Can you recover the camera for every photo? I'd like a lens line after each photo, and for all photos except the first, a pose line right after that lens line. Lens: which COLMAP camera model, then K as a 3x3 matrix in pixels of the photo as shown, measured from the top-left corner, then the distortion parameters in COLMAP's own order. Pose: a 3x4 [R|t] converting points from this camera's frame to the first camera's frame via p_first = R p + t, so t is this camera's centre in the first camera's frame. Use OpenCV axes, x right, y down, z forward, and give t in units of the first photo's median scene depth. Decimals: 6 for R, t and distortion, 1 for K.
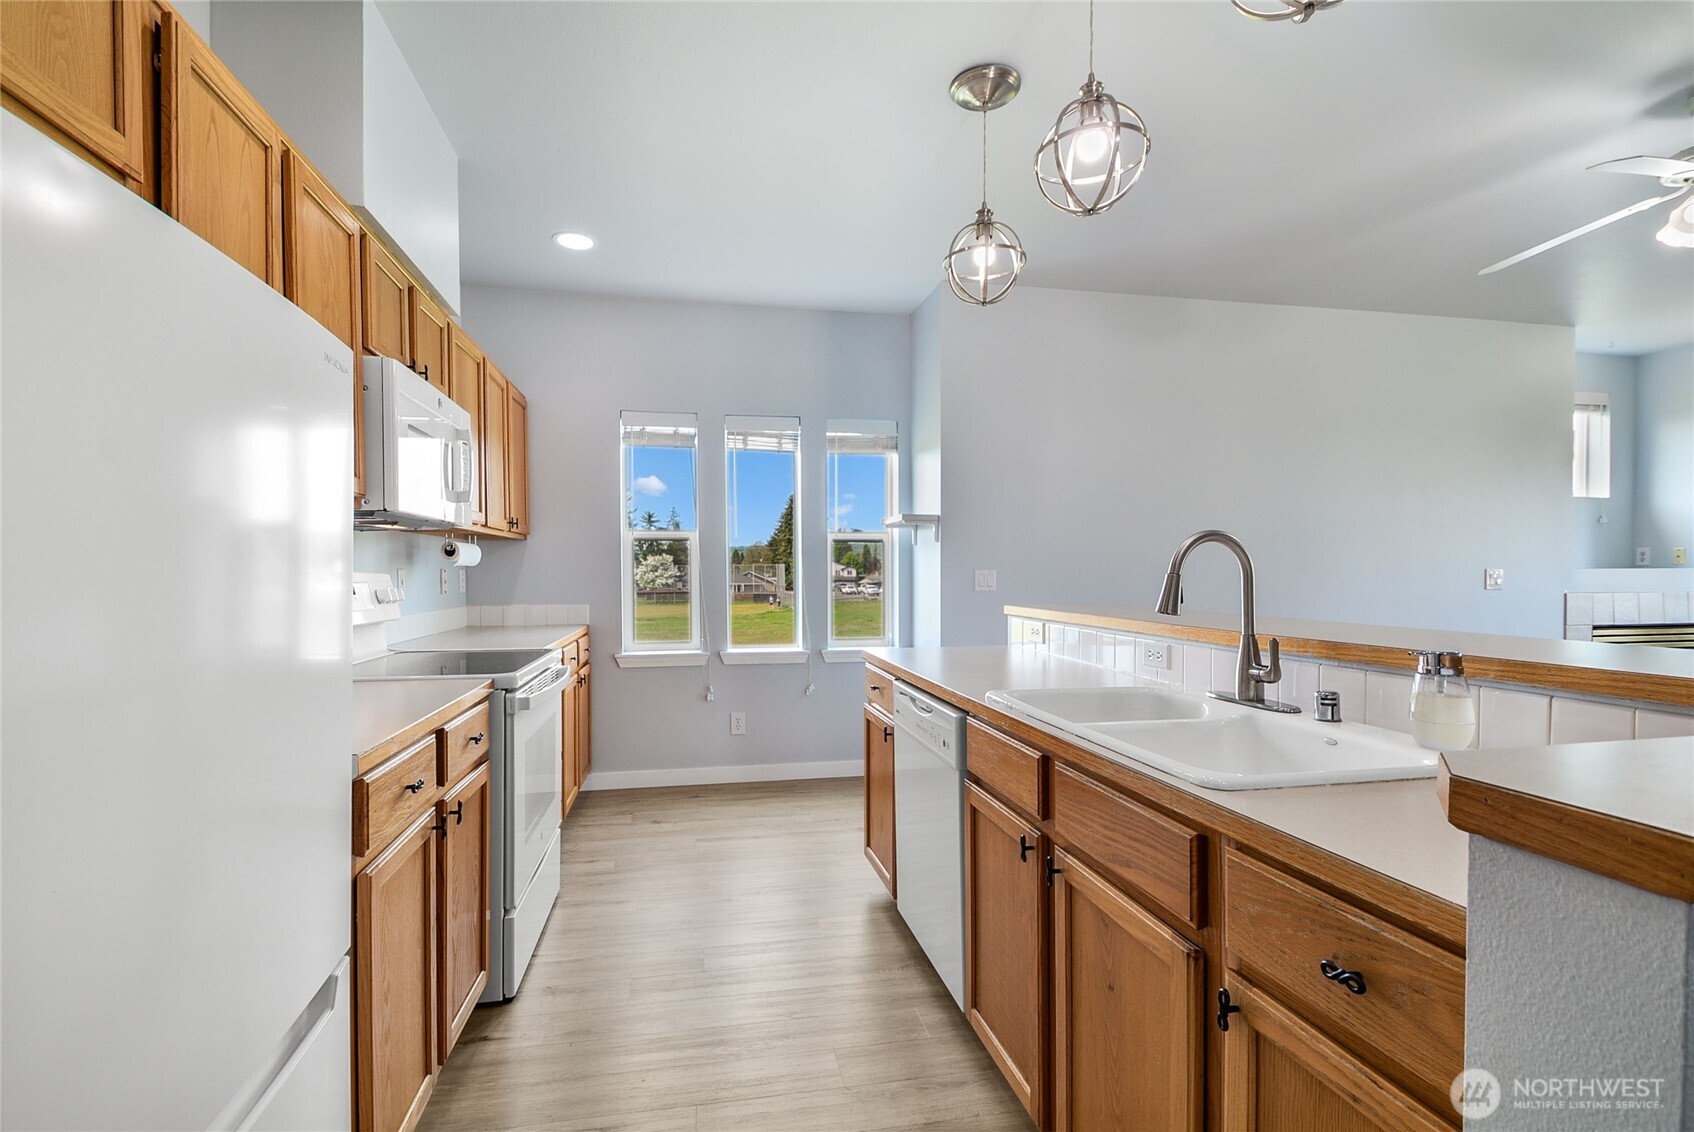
lens RADIAL K [[769.3, 0, 846.4], [0, 769.3, 587.3], [0, 0, 1]] dist [0.018560, -0.008754]
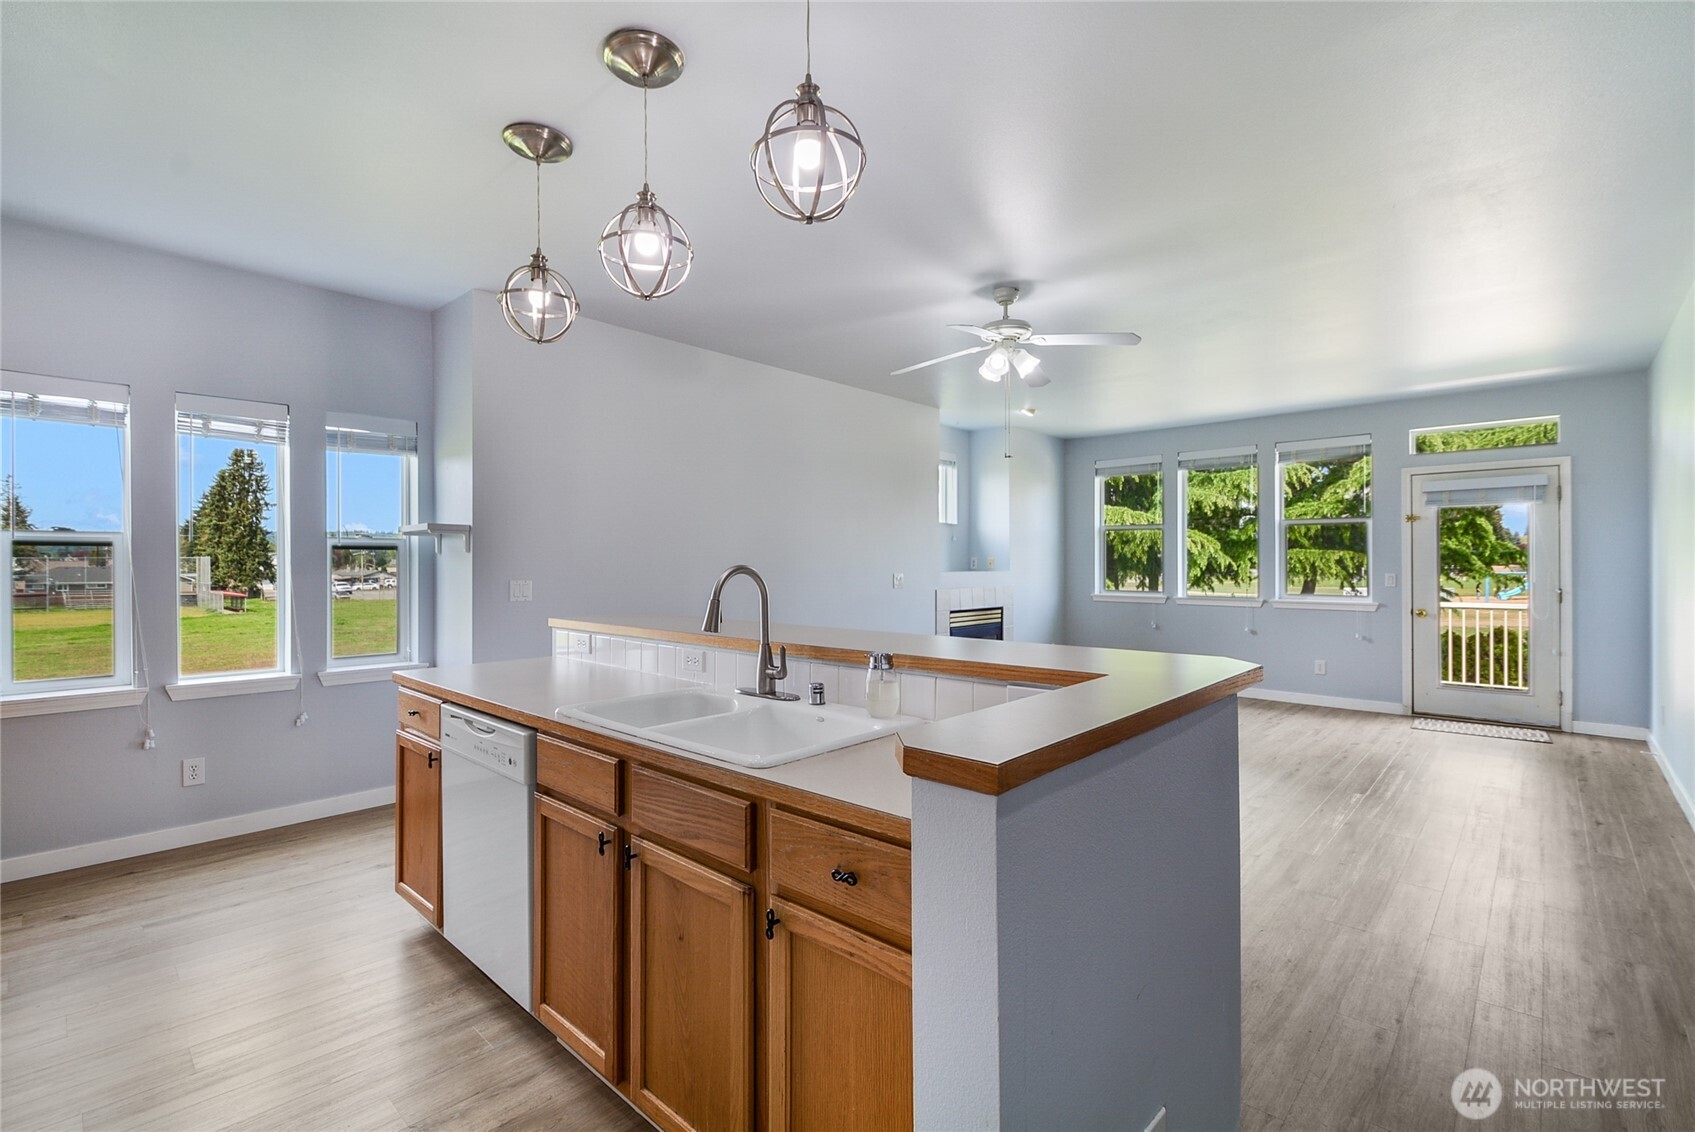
lens RADIAL K [[757.8, 0, 840.9], [0, 757.8, 570.7], [0, 0, 1]] dist [0.011335, -0.006162]
pose [[0.810945, -0.003234, 0.585113, -0.099325], [0.008927, 0.999937, -0.006845, -0.040847], [-0.585054, 0.010775, 0.810923, -0.094132]]
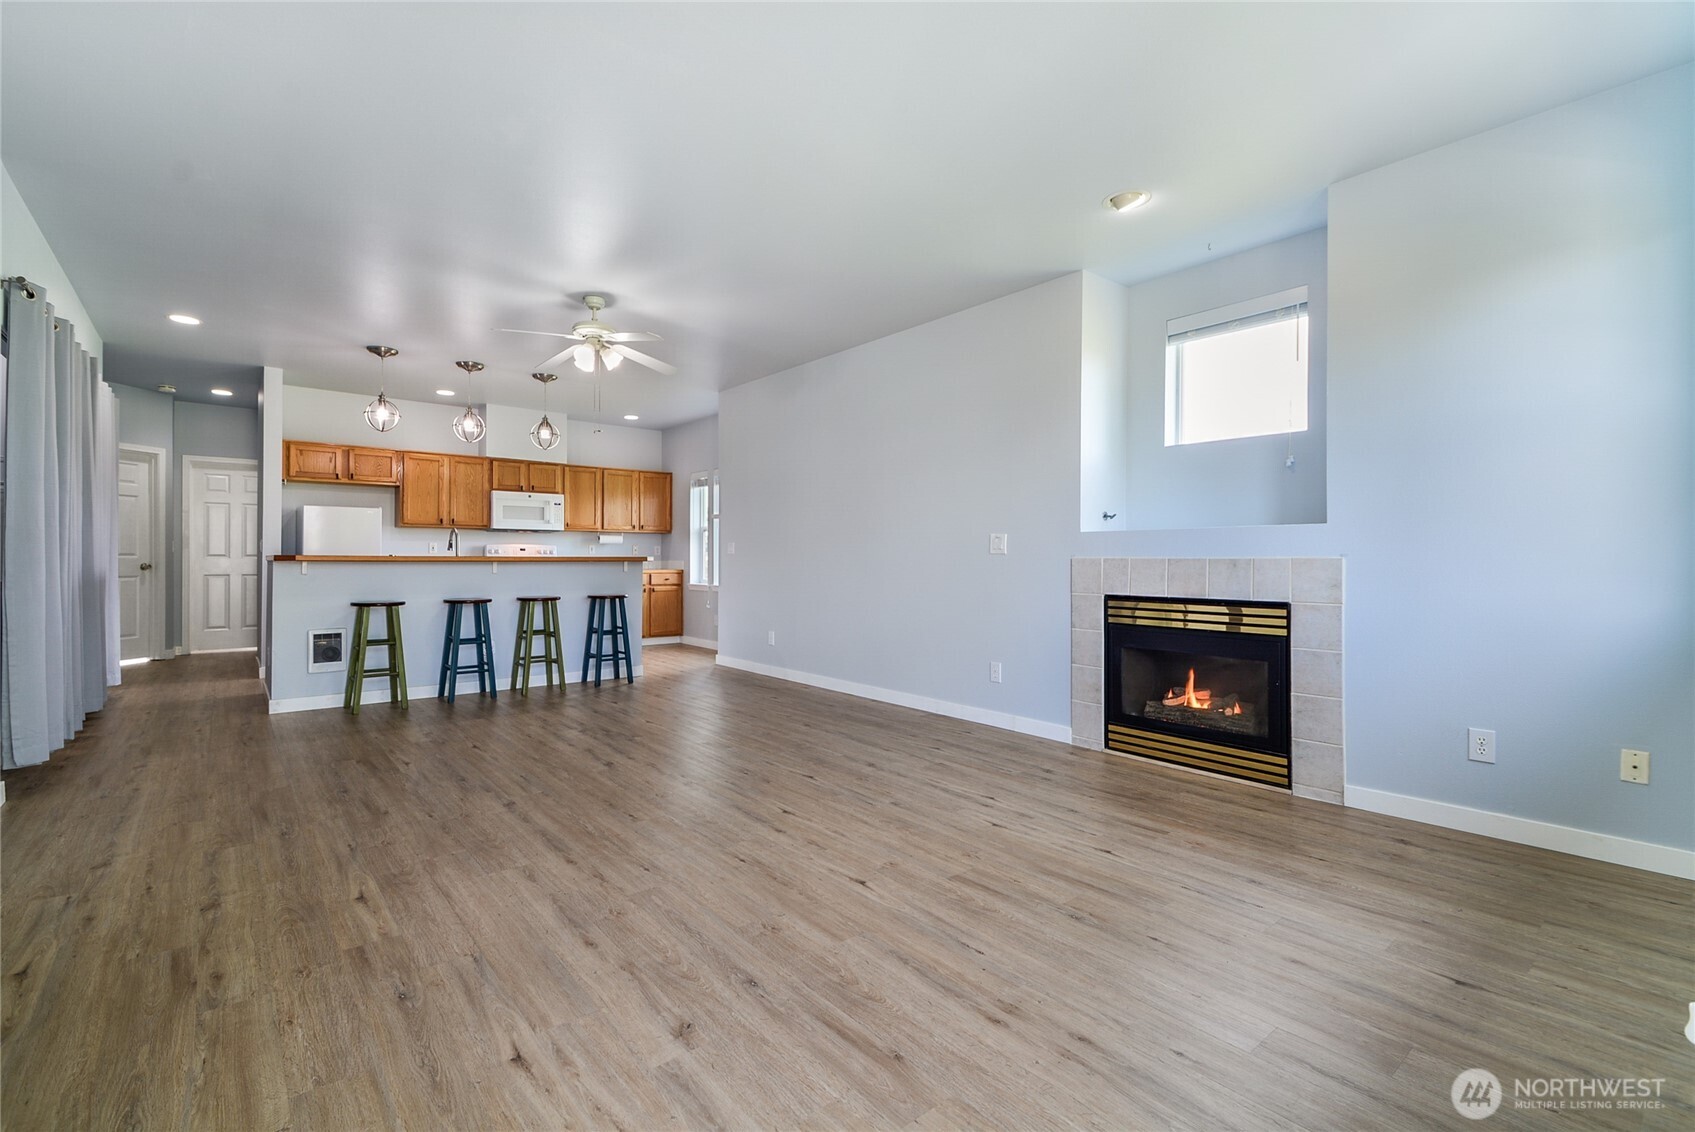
lens RADIAL K [[757.8, 0, 841.1], [0, 757.8, 562.1], [0, 0, 1]] dist [0.011335, -0.006162]
pose [[0.462601, 0.006089, -0.886546, 2.987307], [-0.019245, 0.999810, -0.003175, 0.039055], [0.886358, 0.018530, 0.462630, 0.613951]]
